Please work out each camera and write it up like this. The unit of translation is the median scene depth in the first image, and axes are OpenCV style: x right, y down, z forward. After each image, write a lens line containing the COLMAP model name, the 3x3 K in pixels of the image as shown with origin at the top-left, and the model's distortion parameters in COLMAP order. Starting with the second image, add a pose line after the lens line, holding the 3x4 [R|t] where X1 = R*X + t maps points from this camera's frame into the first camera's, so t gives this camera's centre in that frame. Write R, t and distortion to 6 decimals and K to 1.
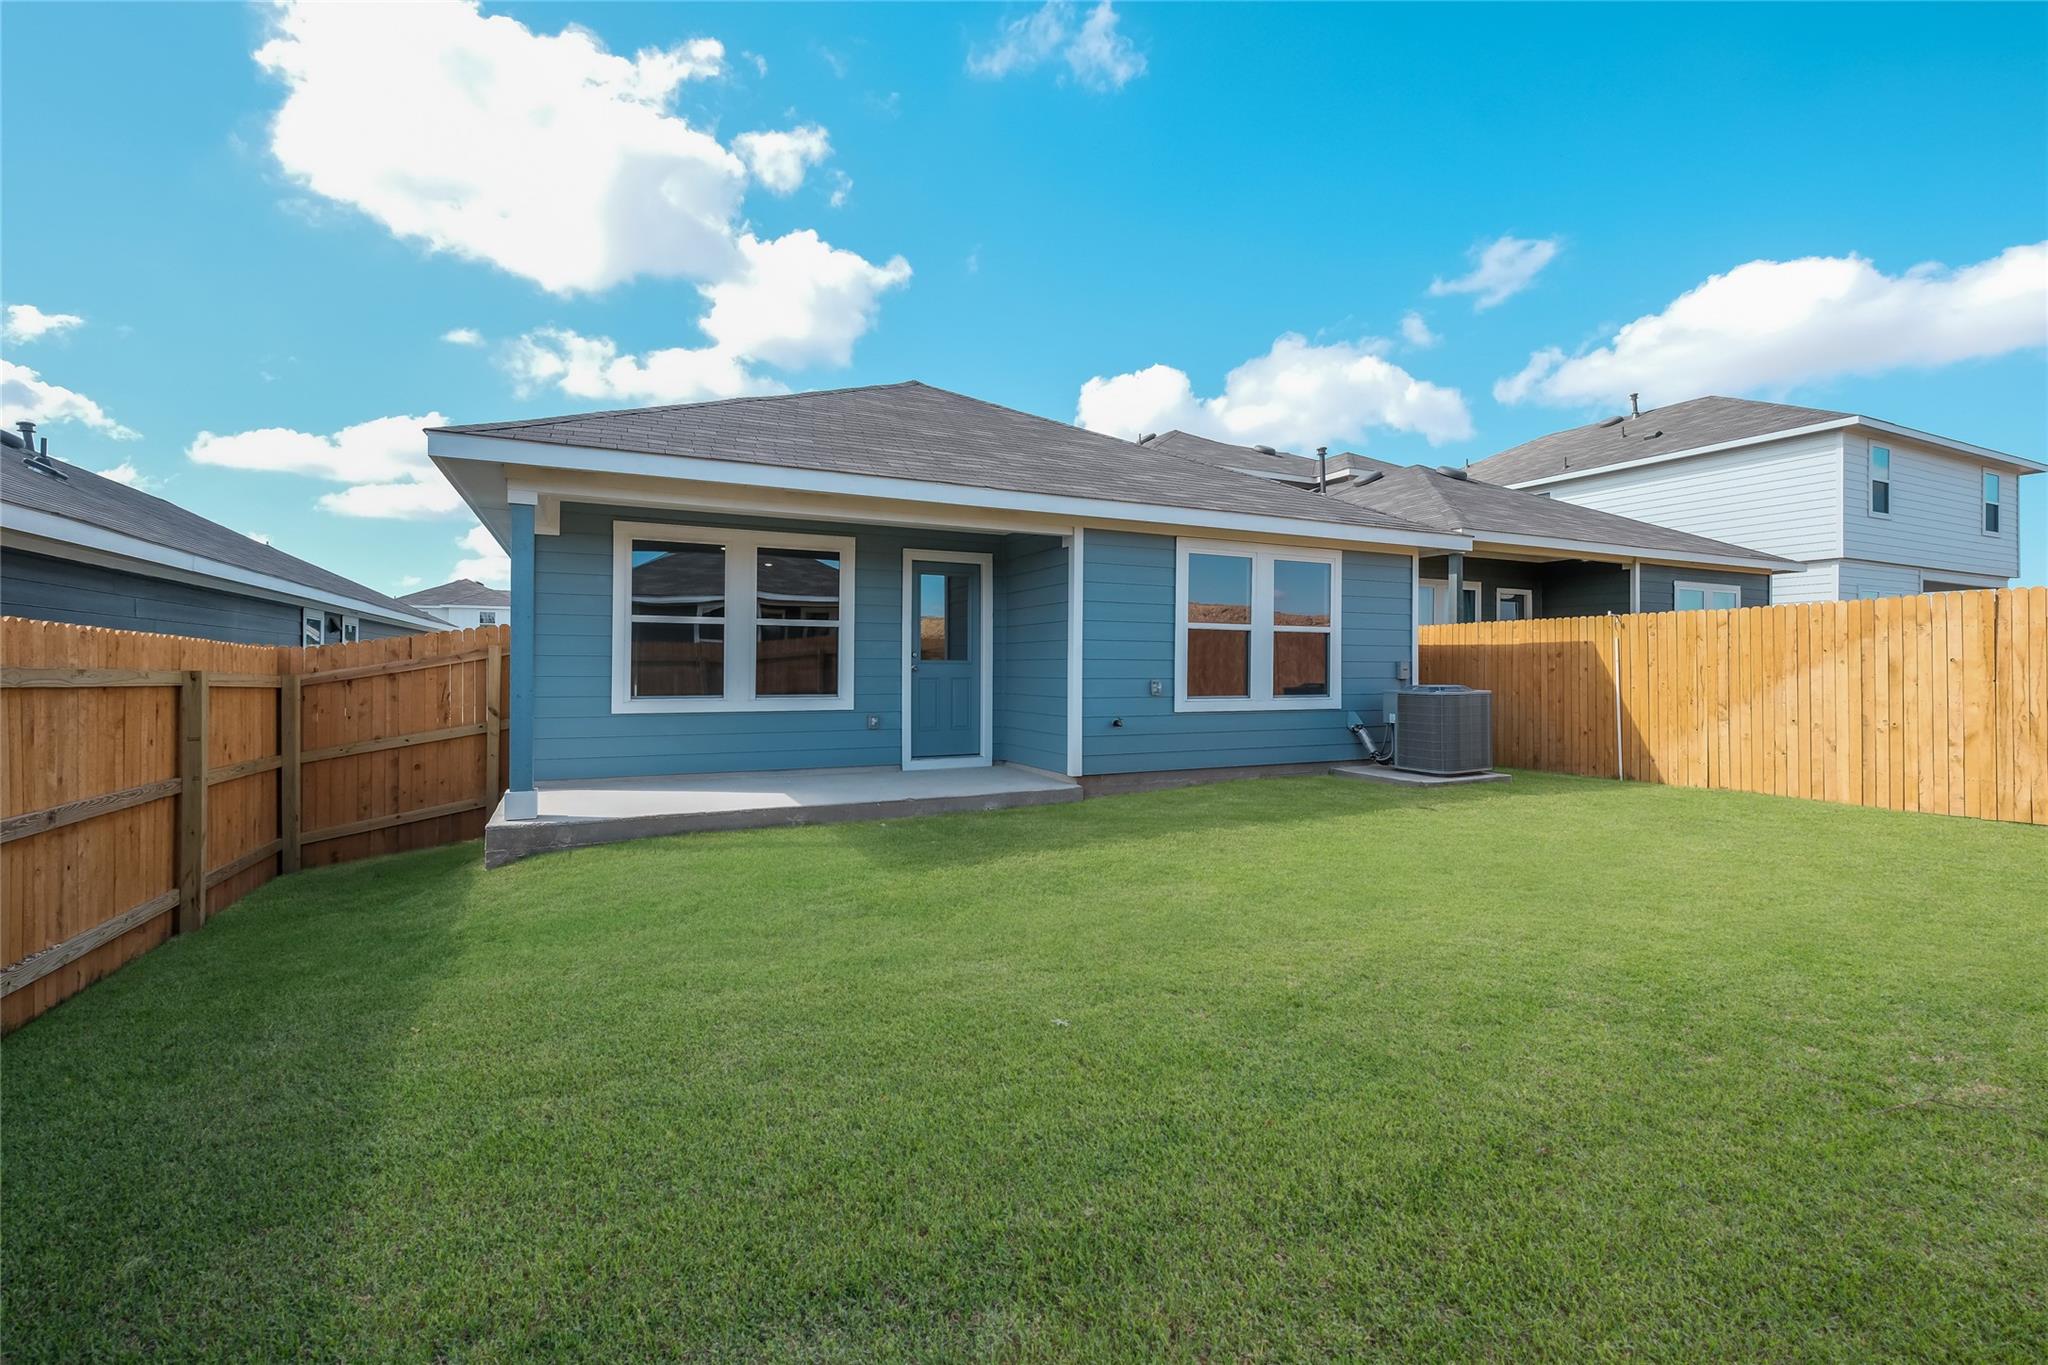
lens RADIAL K [[866.9, 0, 1019.2], [0, 866.9, 679.2], [0, 0, 1]] dist [-0.000714, 0.001317]
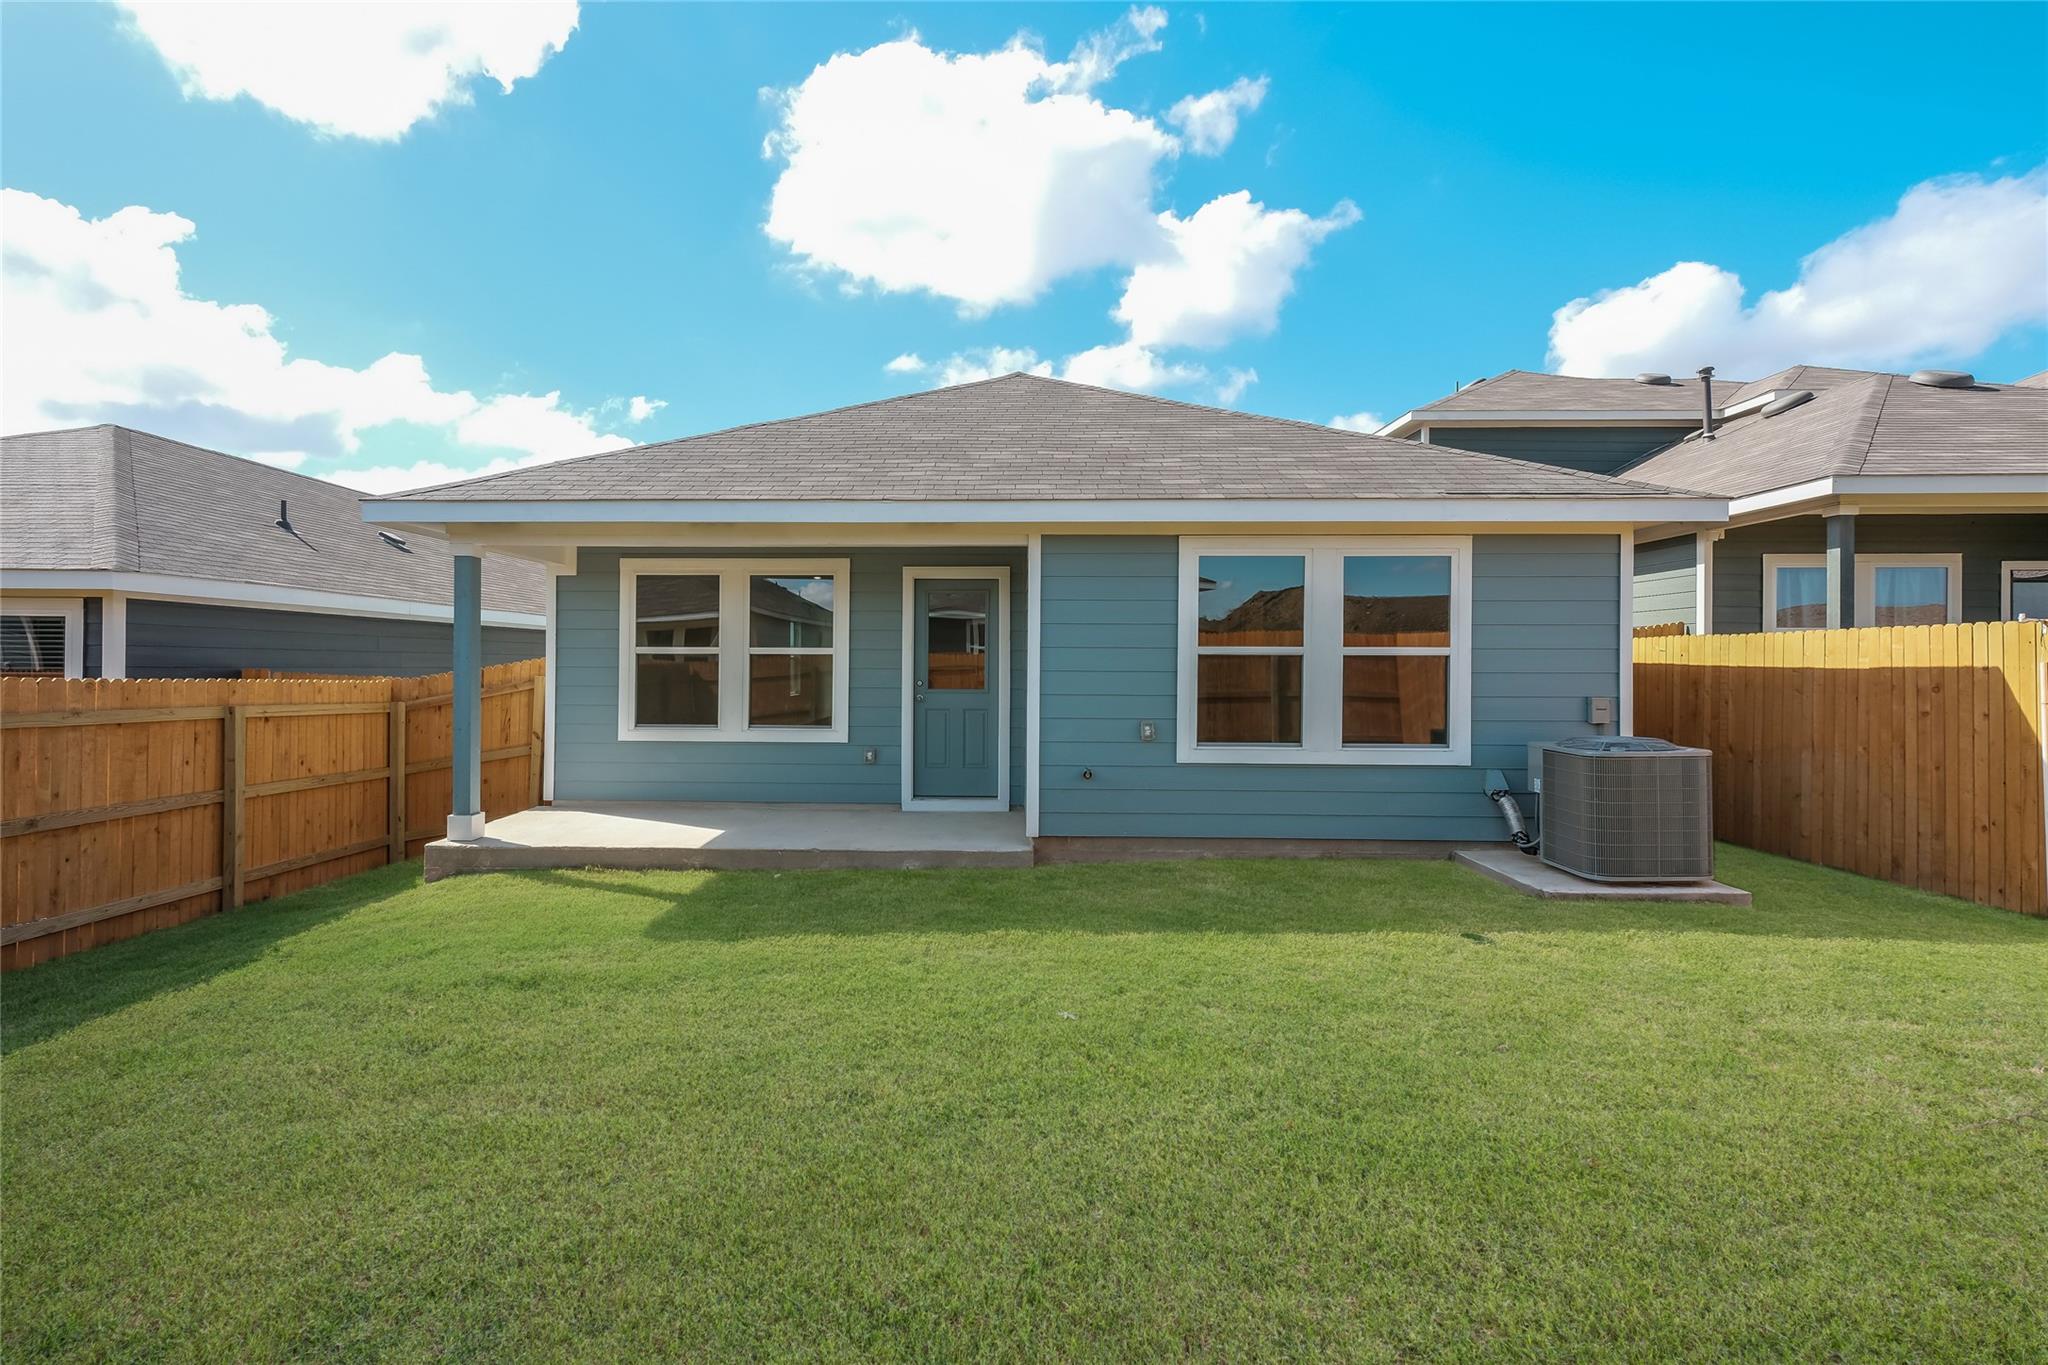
lens RADIAL K [[930.7, 0, 1022.9], [0, 930.7, 689.1], [0, 0, 1]] dist [0.000388, 0.009989]
pose [[0.888735, 0.012875, -0.458240, 0.412414], [-0.007090, 0.999872, 0.014342, -0.036357], [0.458366, -0.009497, 0.888713, 0.183992]]
